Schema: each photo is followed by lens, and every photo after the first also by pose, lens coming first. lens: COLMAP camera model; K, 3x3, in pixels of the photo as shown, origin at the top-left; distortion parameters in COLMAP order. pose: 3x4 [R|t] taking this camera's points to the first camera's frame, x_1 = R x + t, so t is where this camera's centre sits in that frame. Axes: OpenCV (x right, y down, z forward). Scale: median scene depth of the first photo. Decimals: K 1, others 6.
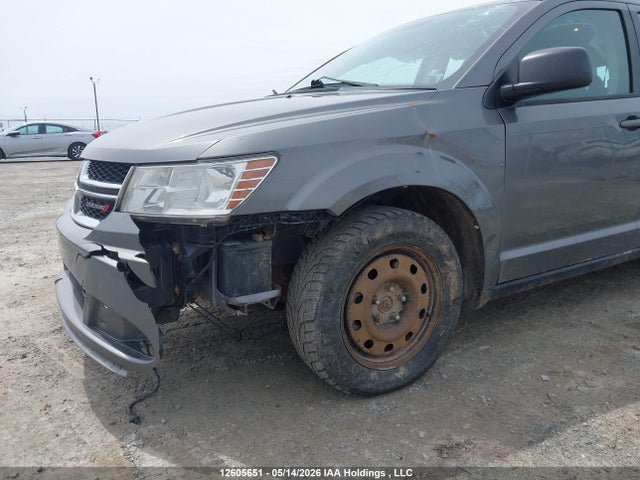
lens RADIAL K [[512.7, 0, 320.0], [0, 512.7, 240.0], [0, 0, 1]] dist [-0.000412, -0.016617]
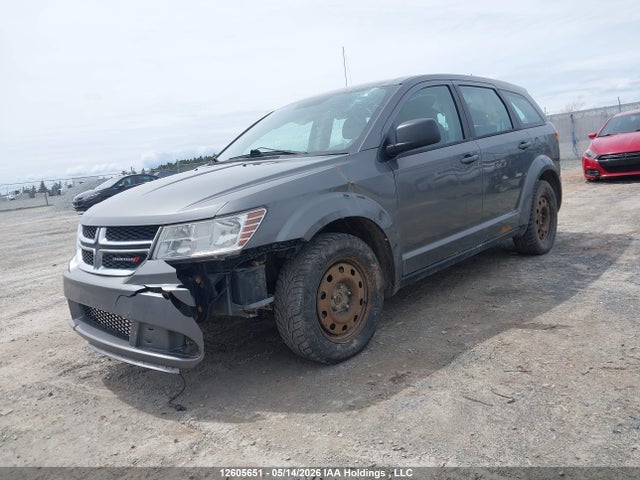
lens RADIAL K [[512.7, 0, 320.0], [0, 512.7, 240.0], [0, 0, 1]] dist [-0.000412, -0.016617]
pose [[0.961294, -0.129136, 0.243387, -0.270478], [0.147196, 0.987437, -0.057462, 0.037453], [-0.232909, 0.091063, 0.968226, -0.447886]]
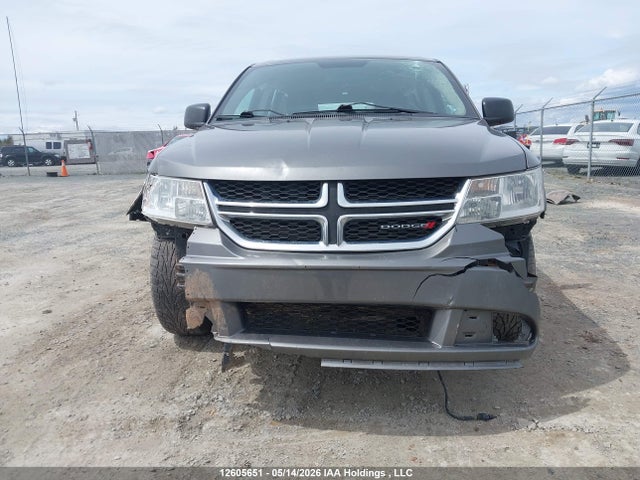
lens RADIAL K [[508.9, 0, 320.0], [0, 508.9, 240.0], [0, 0, 1]] dist [0.109826, -0.161203]
pose [[0.571619, -0.143720, 0.807834, -1.333447], [0.177622, 0.982869, 0.049176, -0.120301], [-0.801063, 0.115379, 0.587355, 0.589528]]
